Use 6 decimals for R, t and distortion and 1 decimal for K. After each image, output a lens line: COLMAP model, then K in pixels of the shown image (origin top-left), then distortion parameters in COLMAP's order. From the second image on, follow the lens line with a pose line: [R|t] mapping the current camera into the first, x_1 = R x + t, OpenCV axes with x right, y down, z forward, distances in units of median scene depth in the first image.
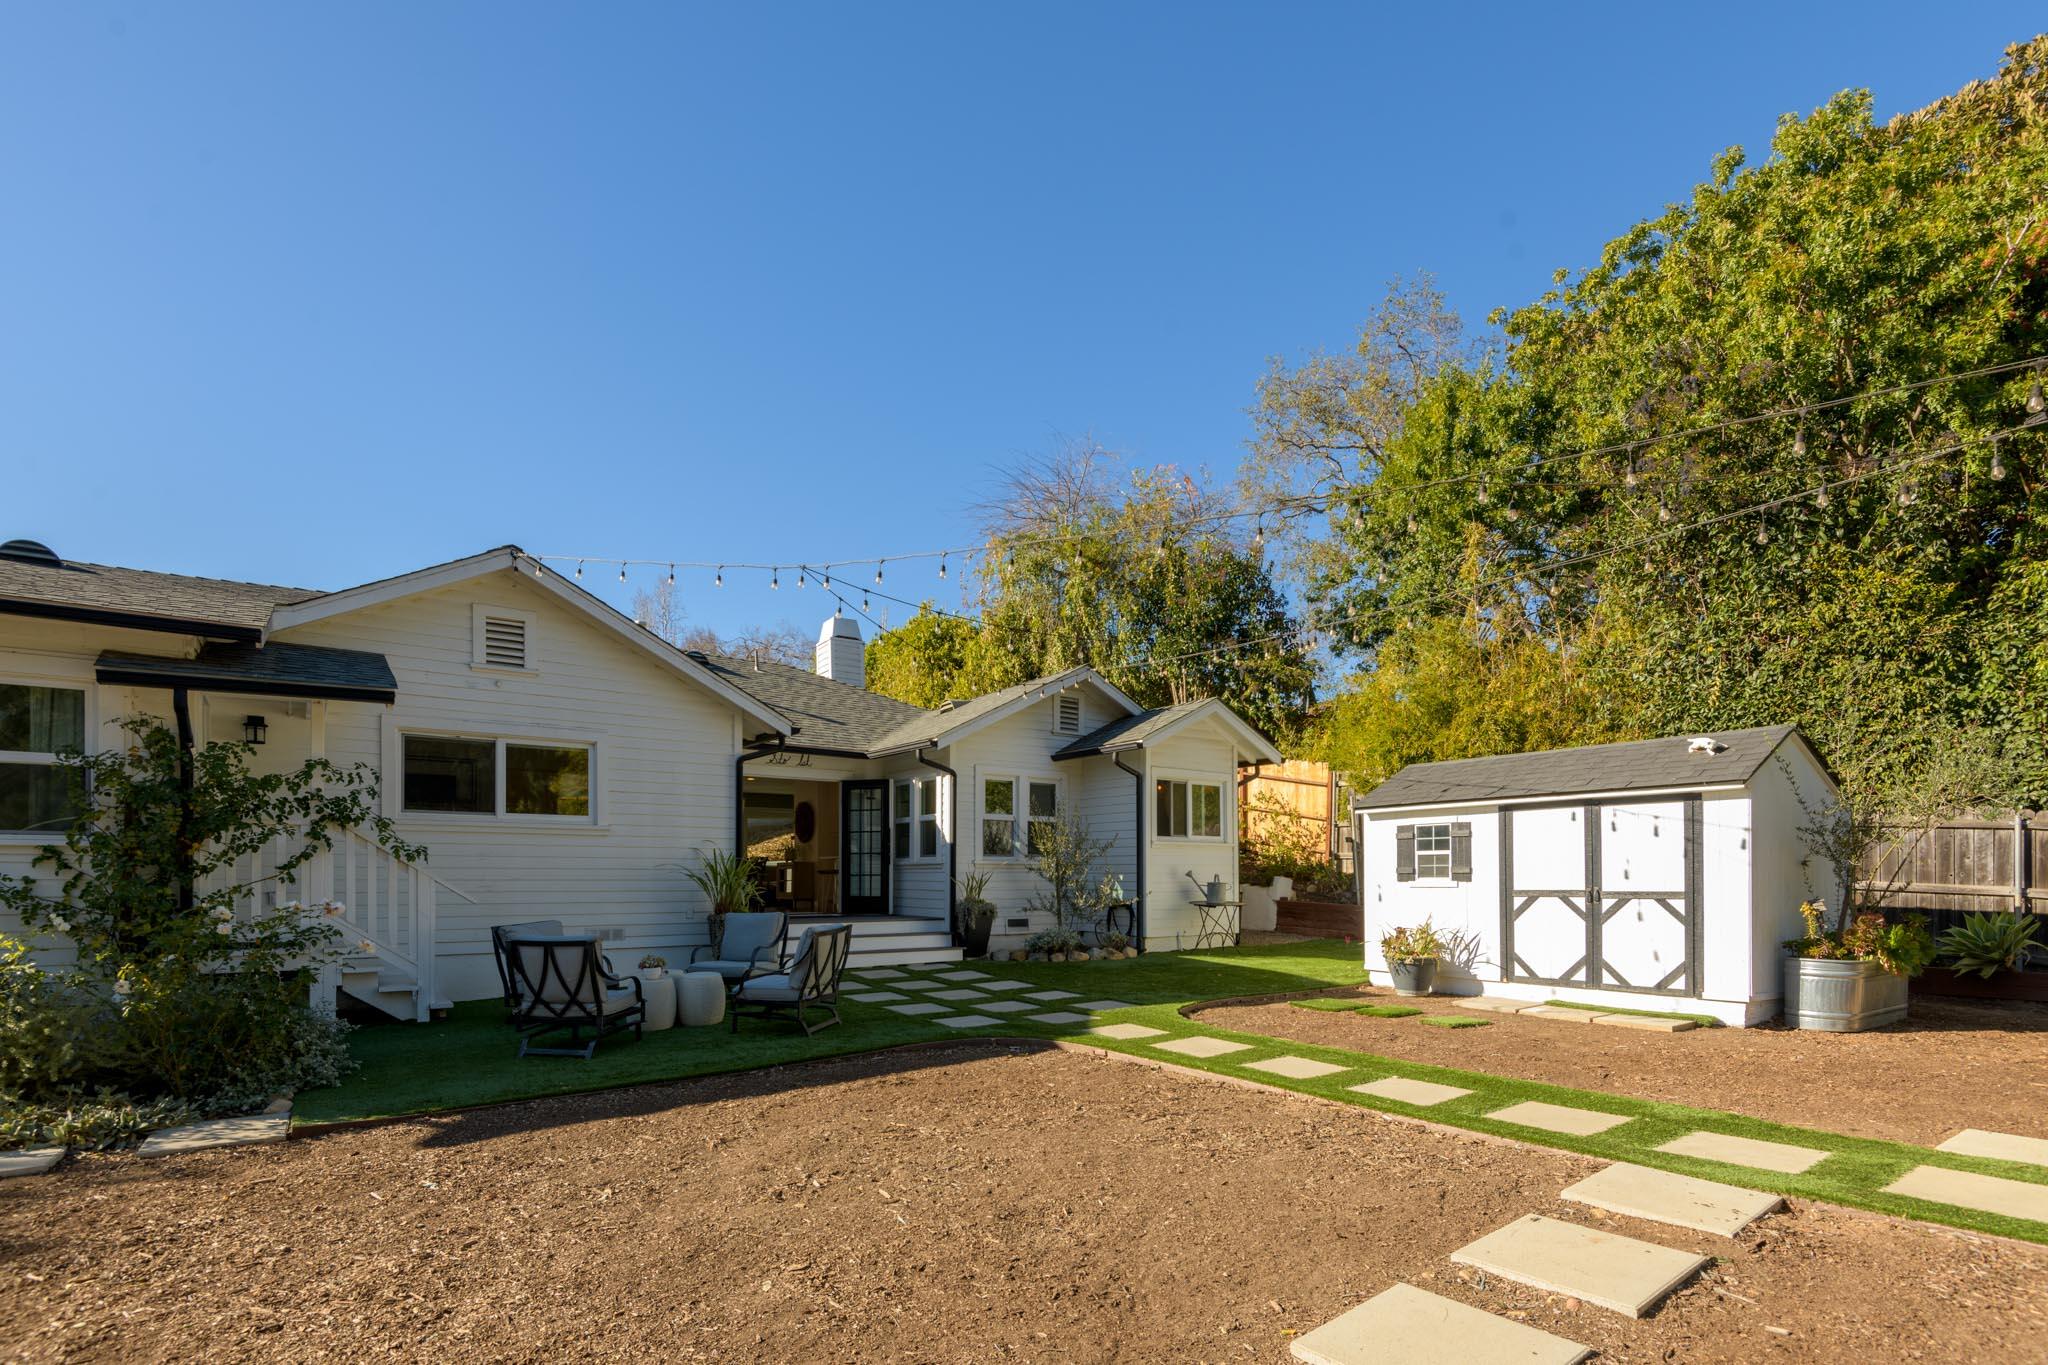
lens RADIAL K [[926.4, 0, 1017.8], [0, 926.4, 867.0], [0, 0, 1]] dist [-0.000866, -0.000524]
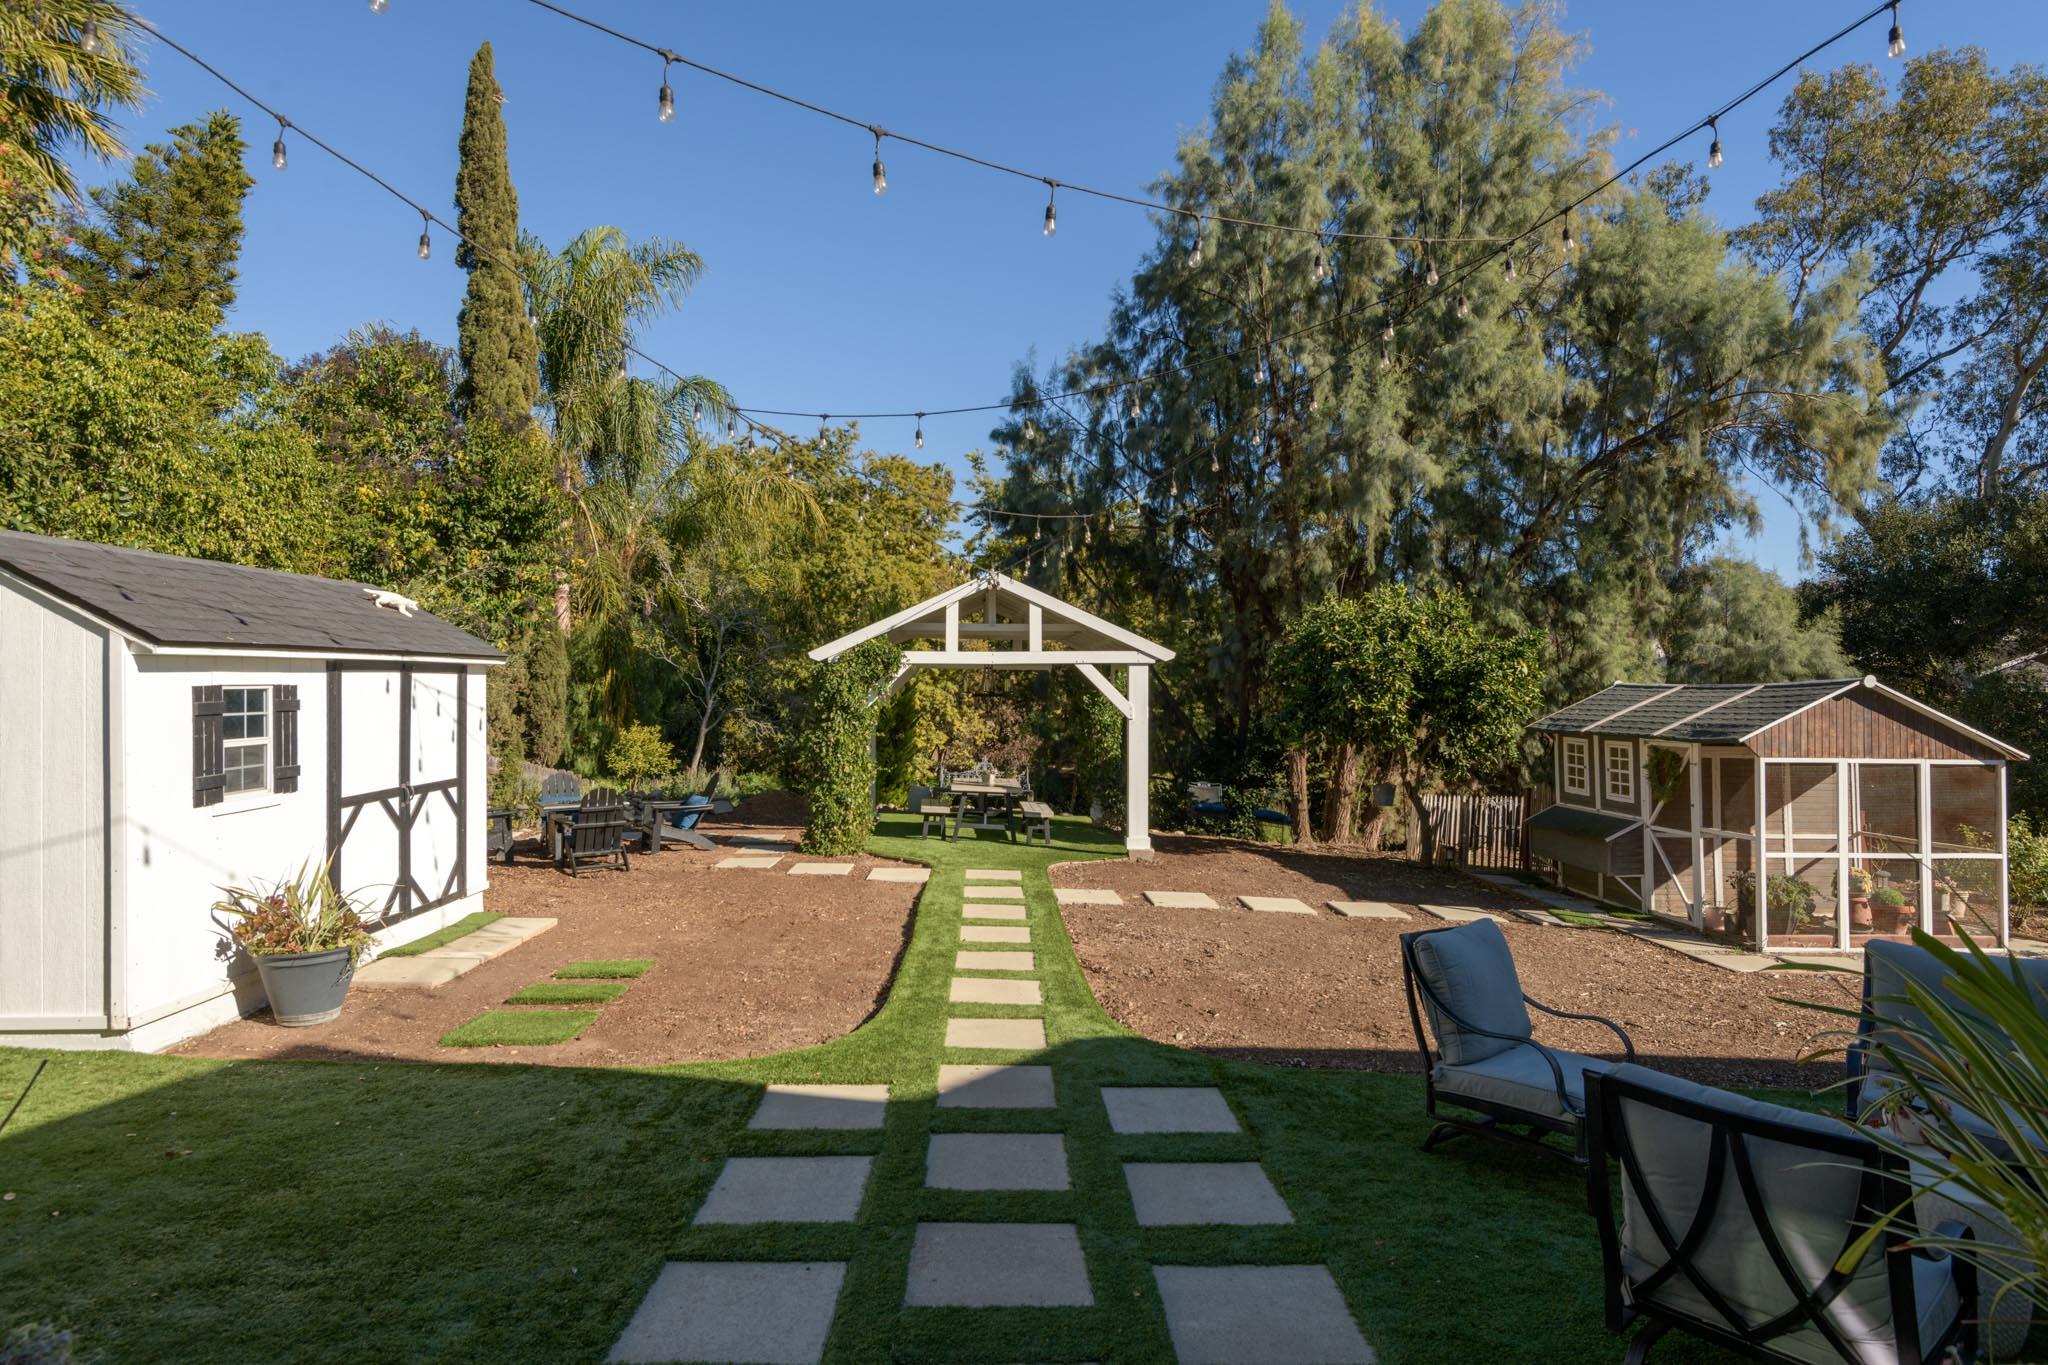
lens RADIAL K [[1110.6, 0, 1023.0], [0, 1110.6, 669.5], [0, 0, 1]] dist [0.029284, -0.016146]
pose [[-0.799616, 0.005010, 0.600491, -0.281868], [-0.010793, 0.999684, -0.022712, -0.048128], [-0.600415, -0.024642, -0.799309, 1.302879]]
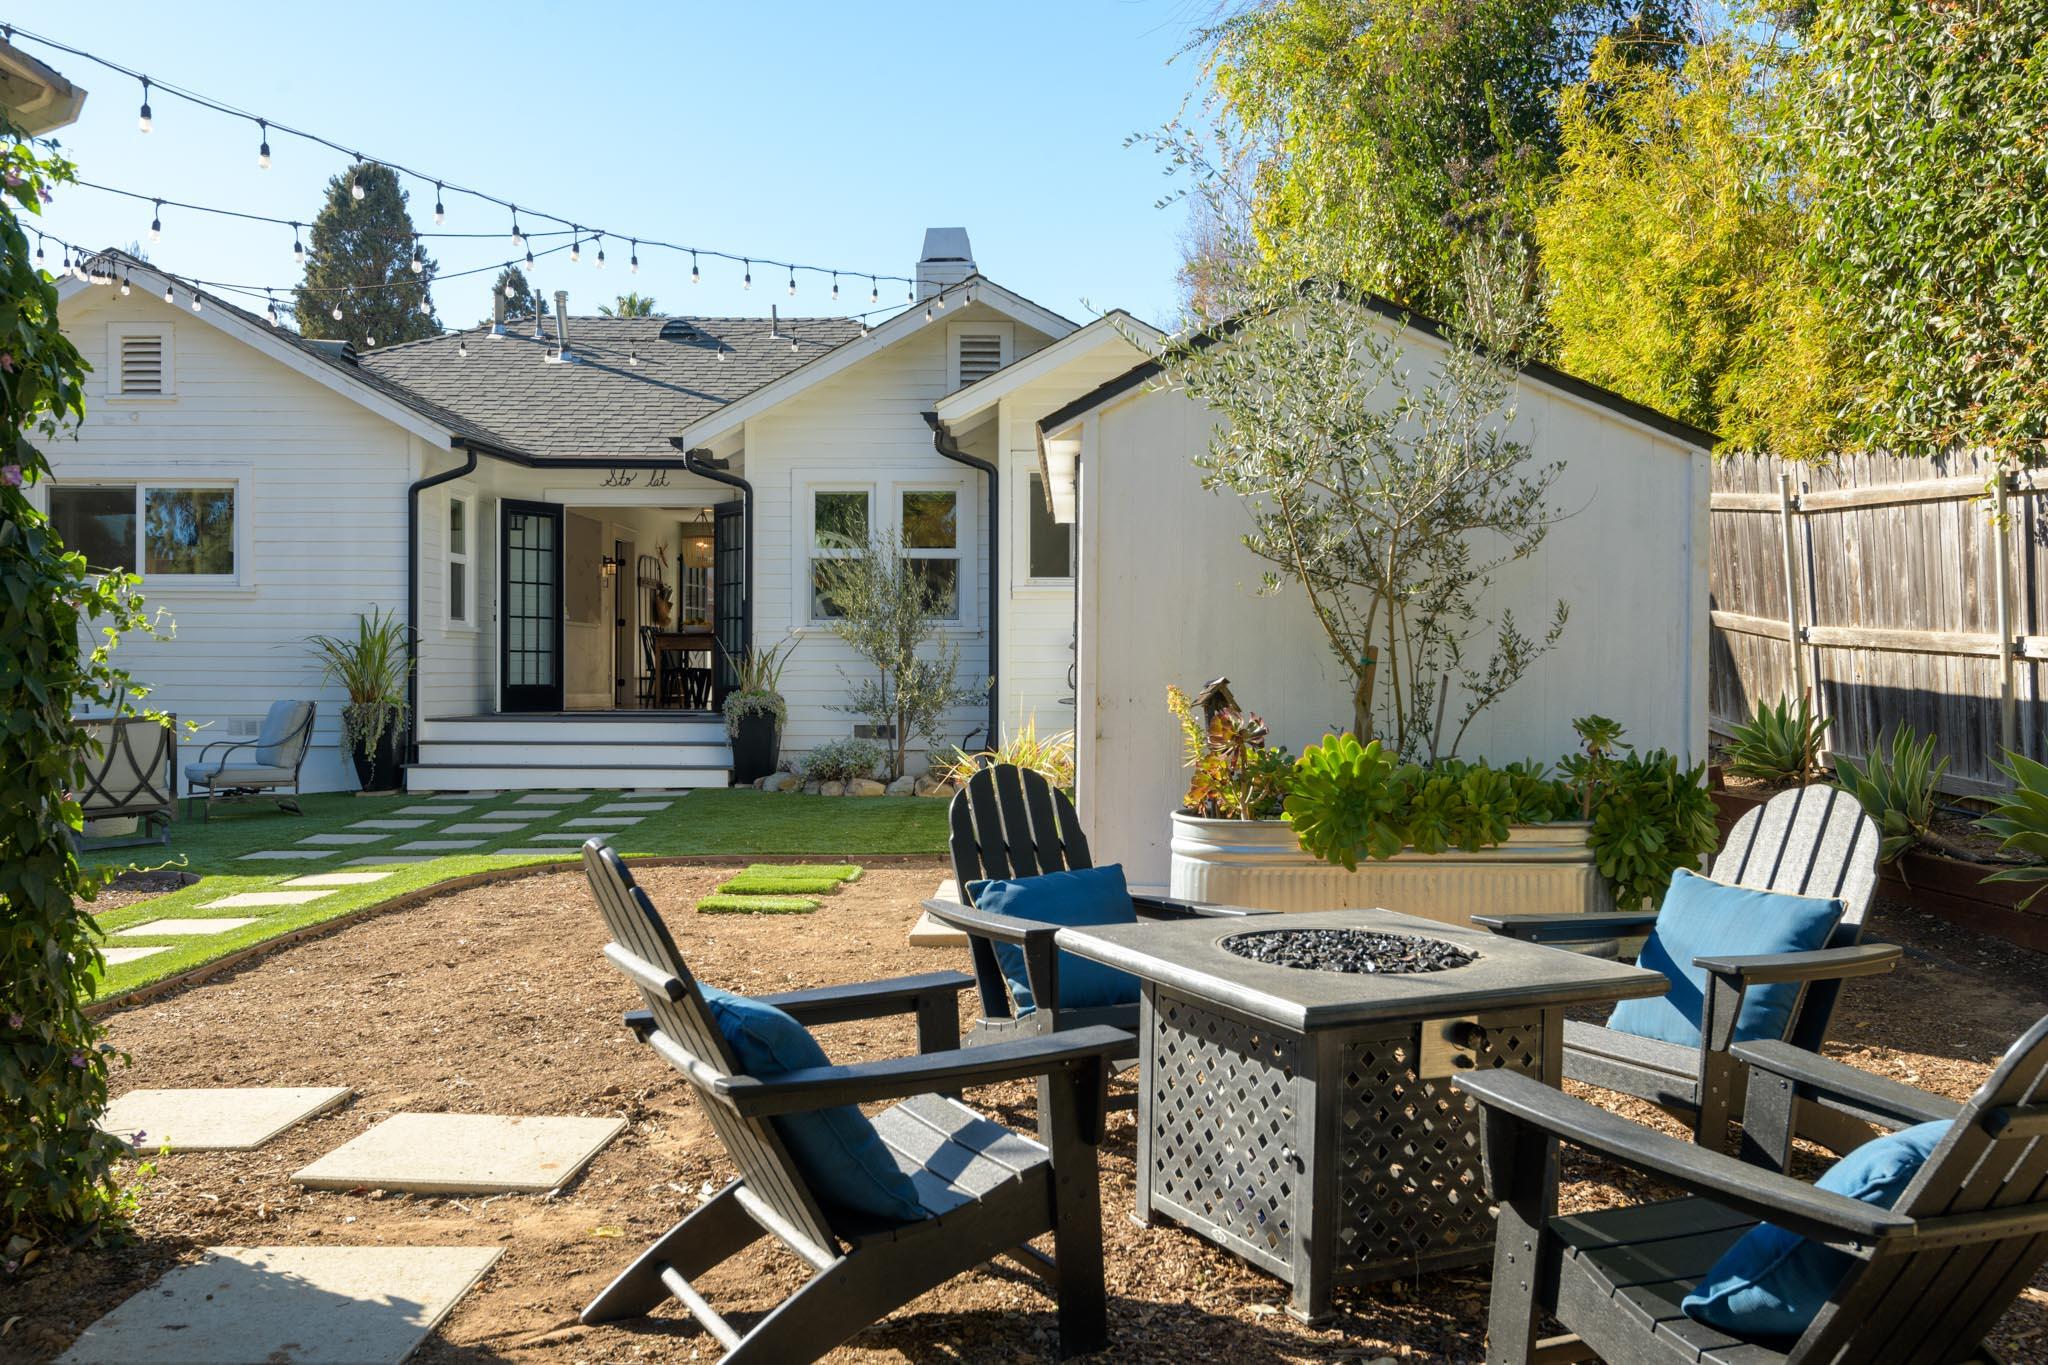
lens RADIAL K [[1757.4, 0, 1026.8], [0, 1757.4, 686.7], [0, 0, 1]] dist [0.002221, -0.000172]
pose [[0.801343, 0.005861, -0.598177, 1.049391], [0.002502, 0.999910, 0.013148, 0.024477], [0.598200, -0.012033, 0.801256, 0.228204]]
